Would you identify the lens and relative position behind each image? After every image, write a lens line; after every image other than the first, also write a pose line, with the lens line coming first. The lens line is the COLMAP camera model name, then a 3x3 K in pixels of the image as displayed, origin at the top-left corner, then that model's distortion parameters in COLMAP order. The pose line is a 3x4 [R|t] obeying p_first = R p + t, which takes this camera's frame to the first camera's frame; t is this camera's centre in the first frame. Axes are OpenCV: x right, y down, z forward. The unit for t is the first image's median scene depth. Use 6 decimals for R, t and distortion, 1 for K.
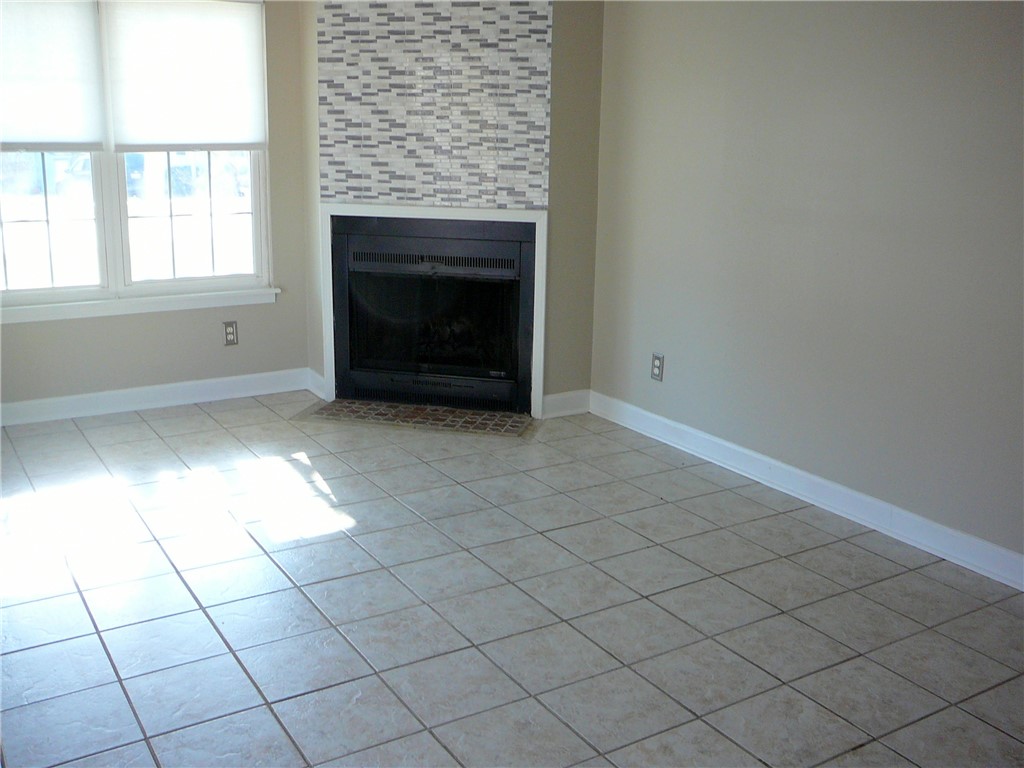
lens RADIAL K [[1050.1, 0, 517.3], [0, 1050.1, 378.5], [0, 0, 1]] dist [-0.123917, 0.182394]
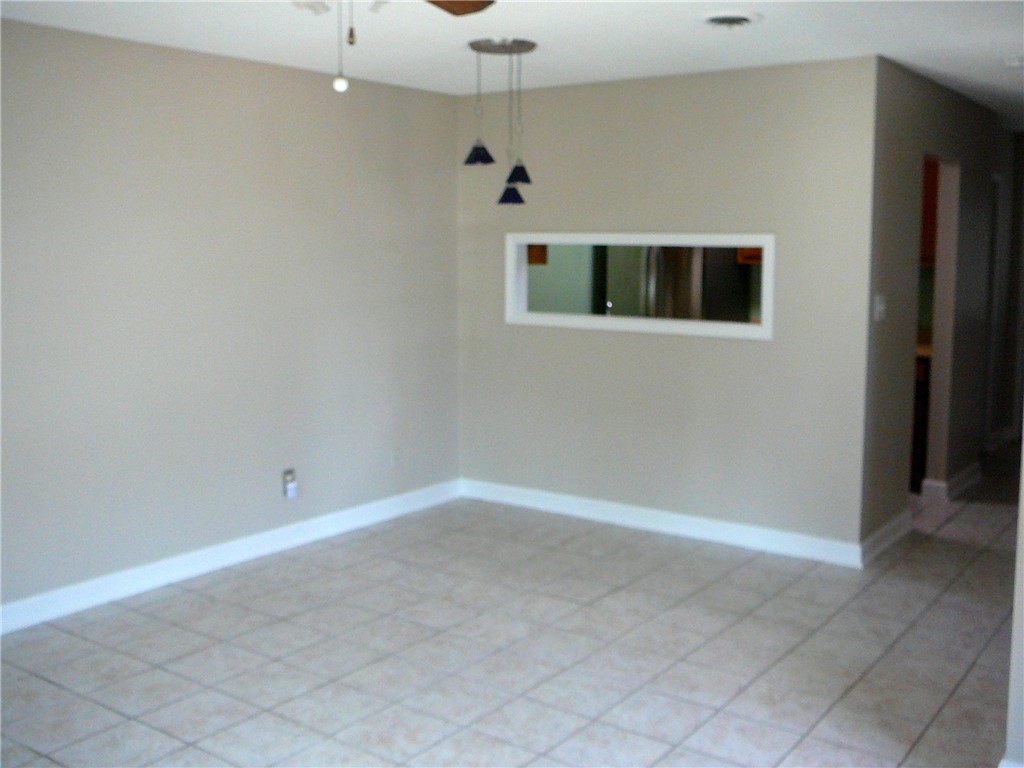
lens RADIAL K [[1050.1, 0, 517.3], [0, 1050.1, 378.5], [0, 0, 1]] dist [-0.123917, 0.182394]
pose [[-0.379849, -0.136946, 0.914855, -1.099627], [0.217800, 0.947938, 0.232329, -0.334083], [-0.899043, 0.287505, -0.330247, 1.122672]]
